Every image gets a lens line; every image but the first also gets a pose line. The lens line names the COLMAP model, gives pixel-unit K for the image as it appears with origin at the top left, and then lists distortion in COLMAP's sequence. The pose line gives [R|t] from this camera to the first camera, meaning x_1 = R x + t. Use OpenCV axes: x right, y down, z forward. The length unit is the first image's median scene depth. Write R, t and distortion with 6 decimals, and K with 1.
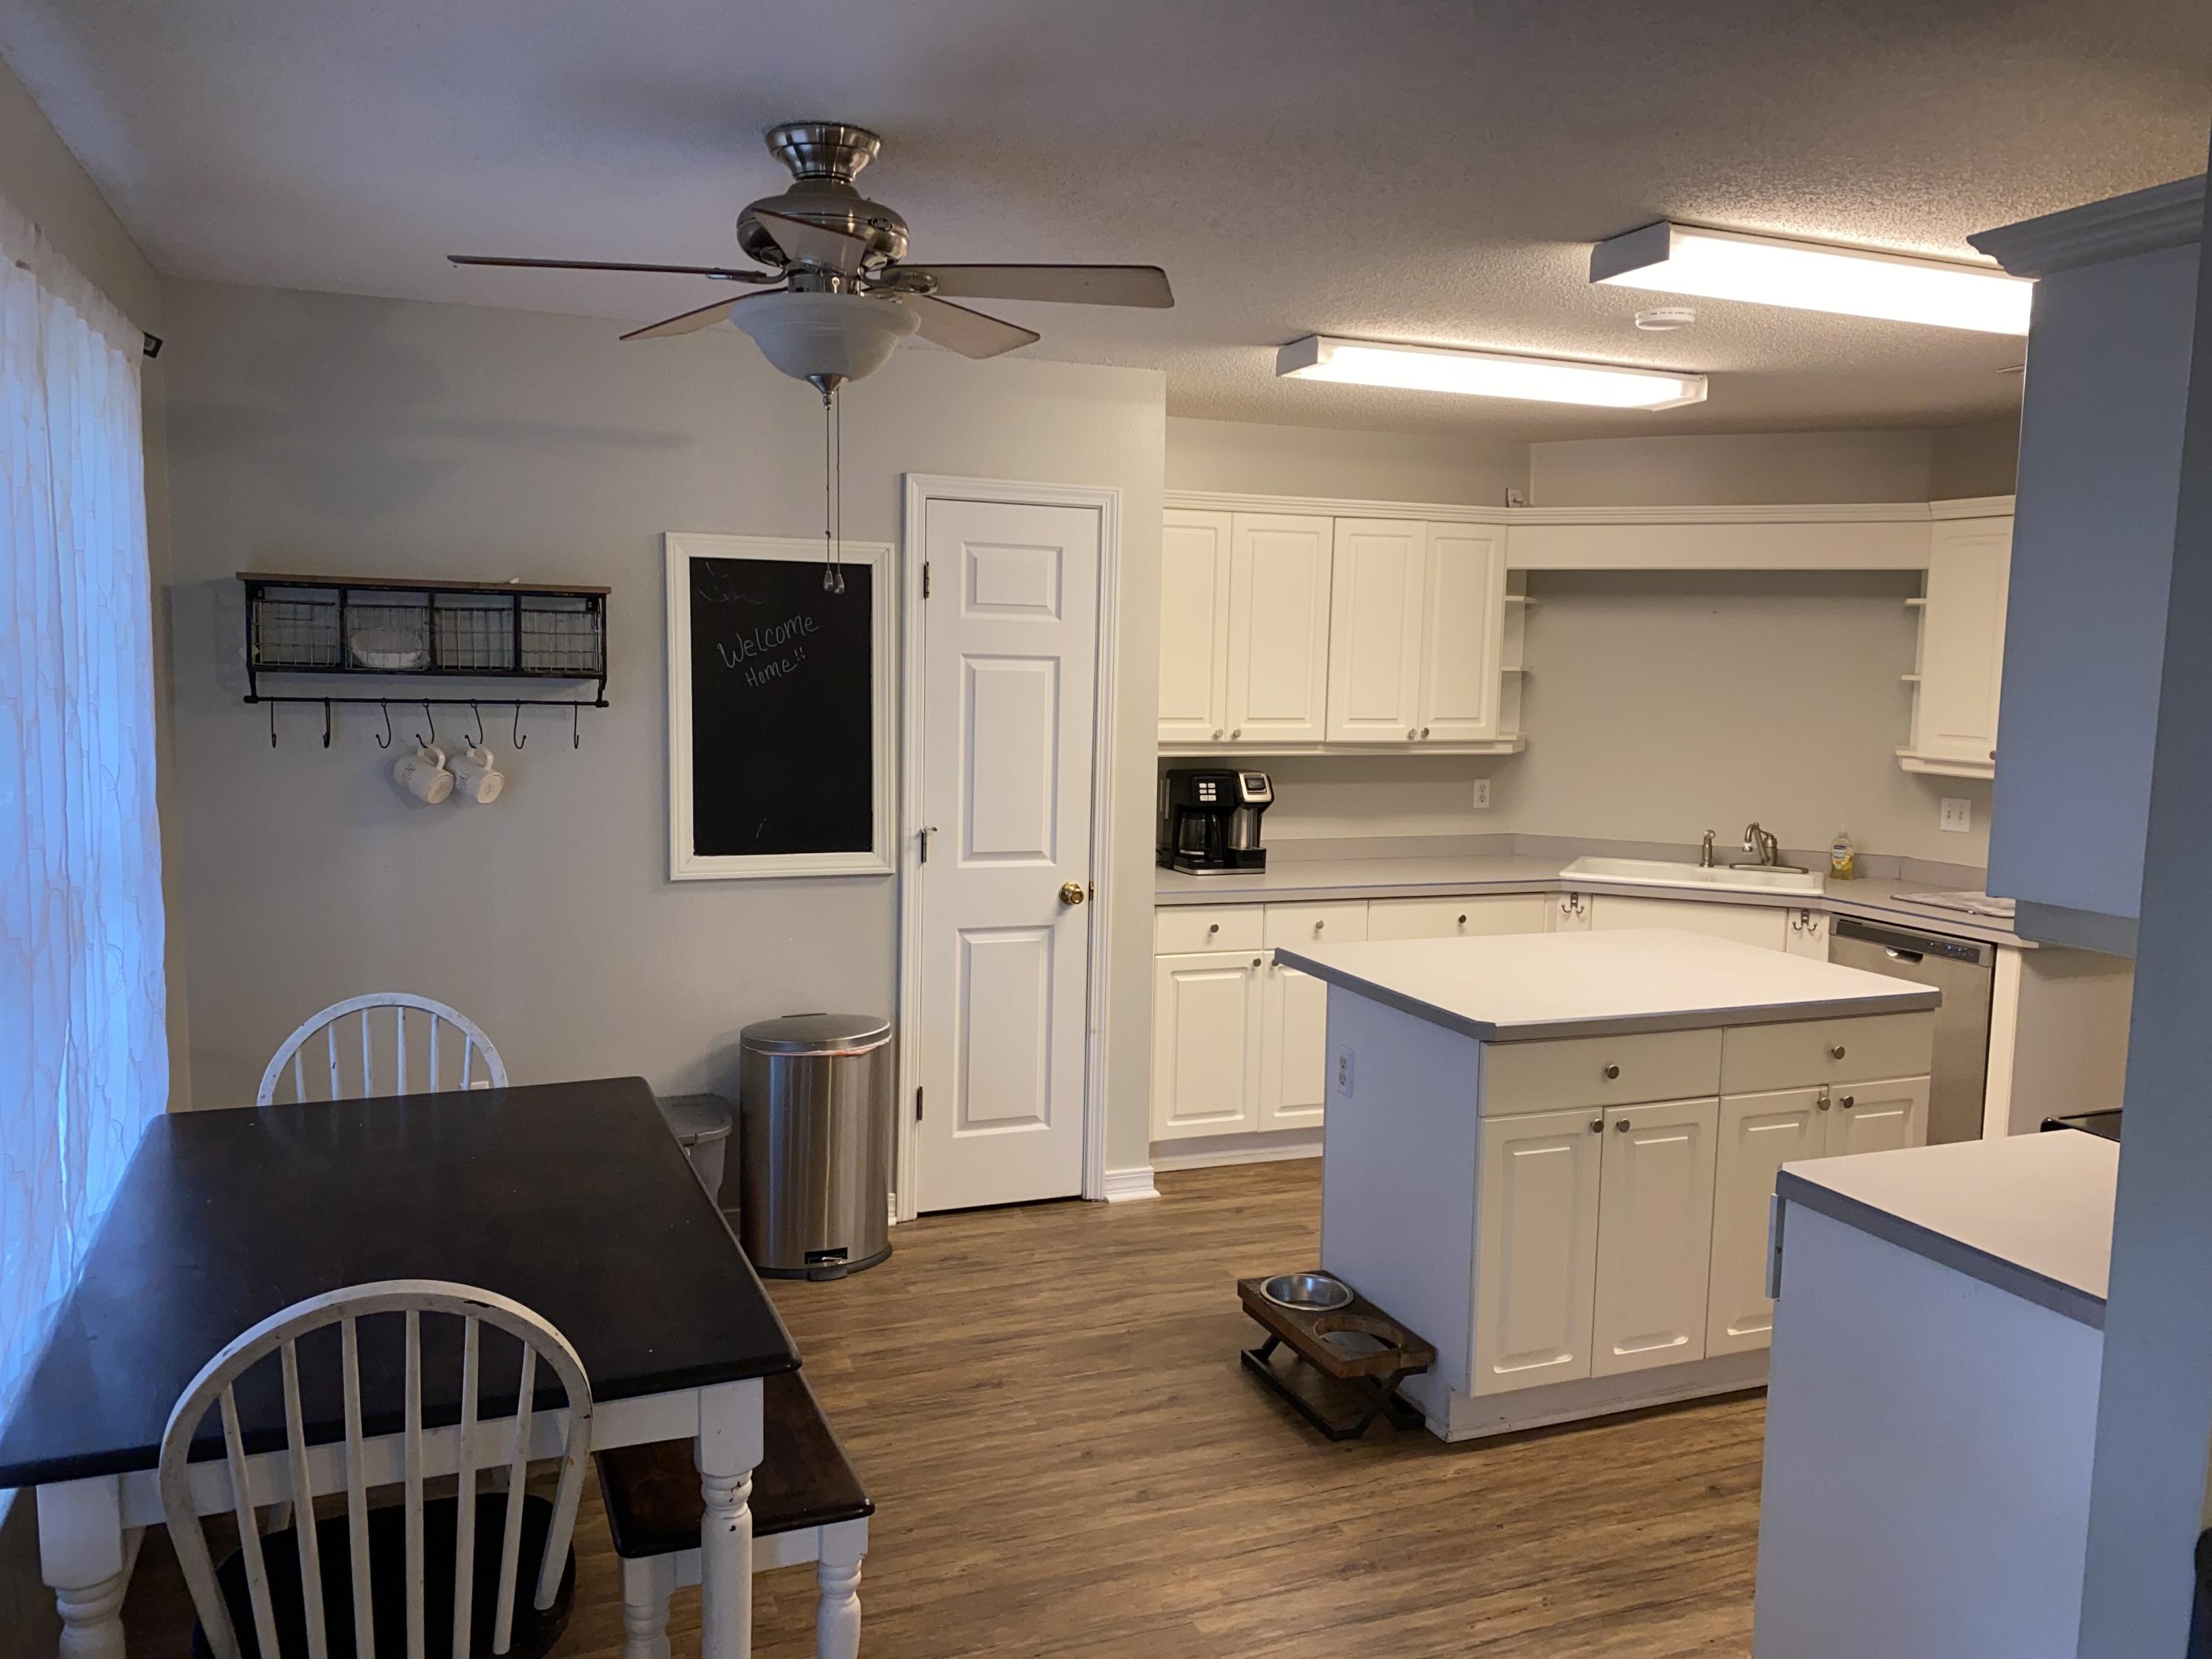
lens RADIAL K [[1707.3, 0, 1098.6], [0, 1707.3, 829.4], [0, 0, 1]] dist [0.046041, -0.050356]
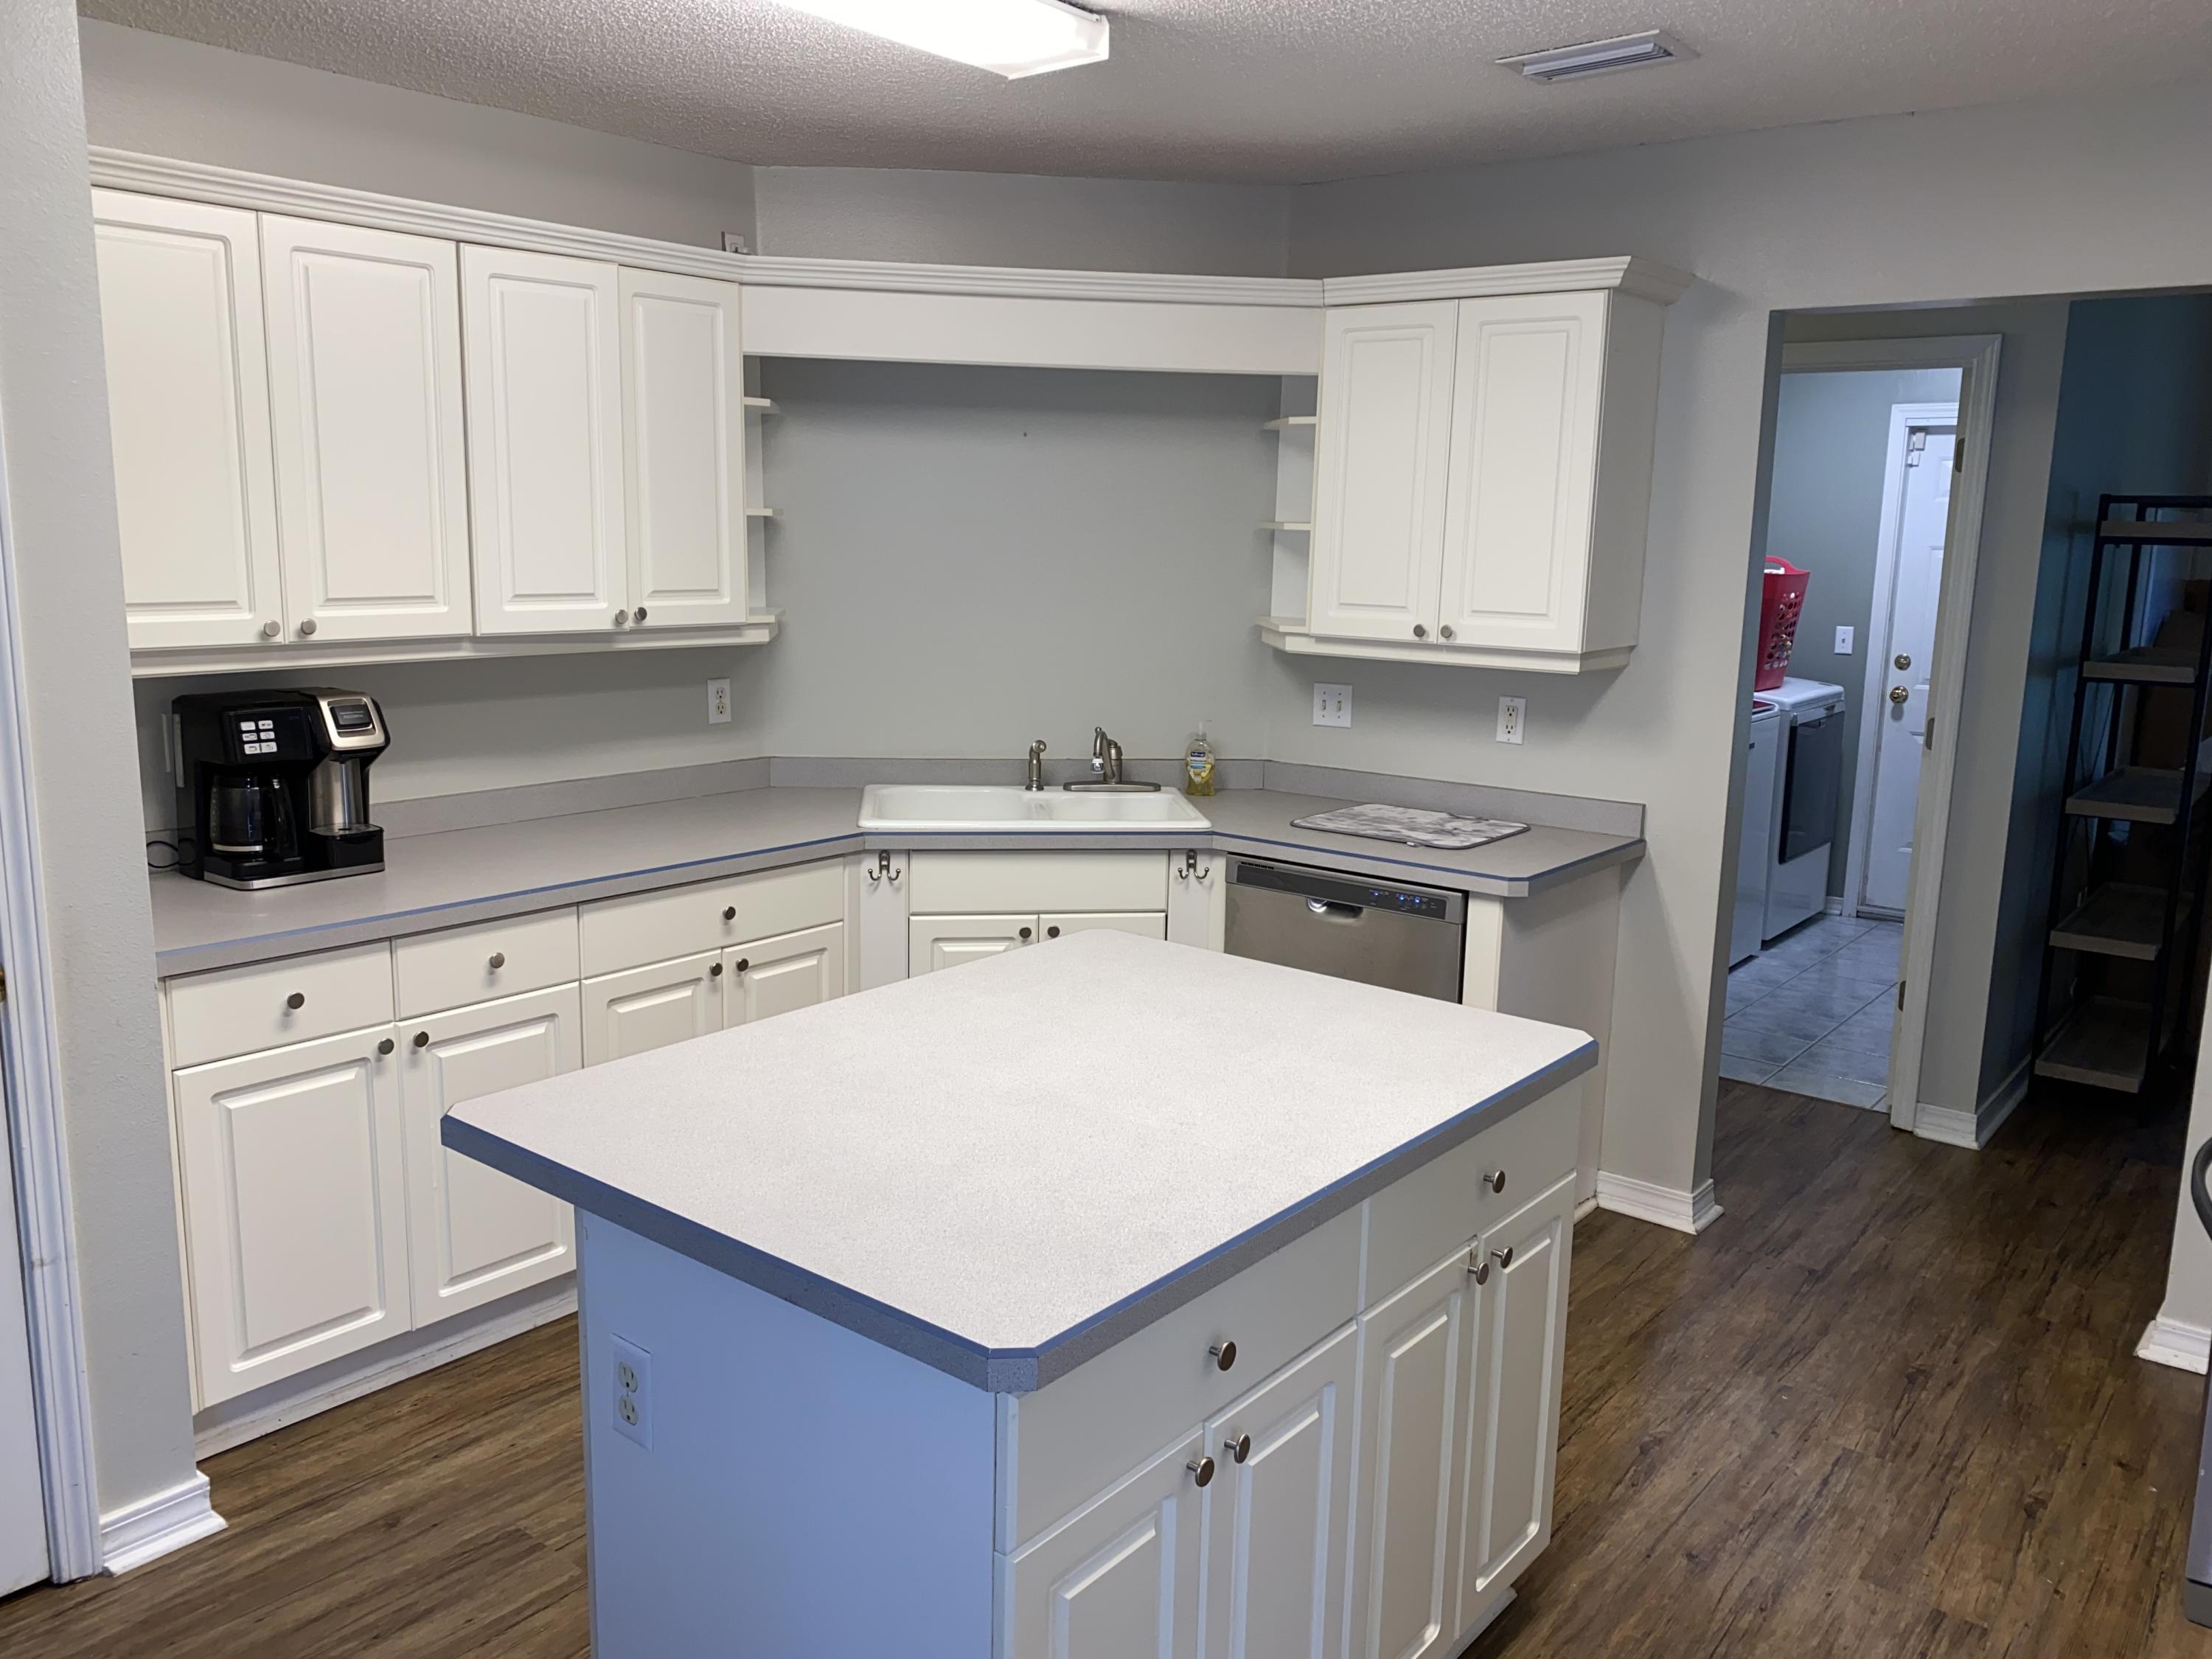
lens RADIAL K [[1707.3, 0, 1095.7], [0, 1707.3, 832.2], [0, 0, 1]] dist [0.046041, -0.050356]
pose [[0.872573, -0.087873, 0.480516, 0.030140], [0.045655, 0.994051, 0.098881, -0.033410], [-0.486346, -0.064343, 0.871394, 0.386979]]
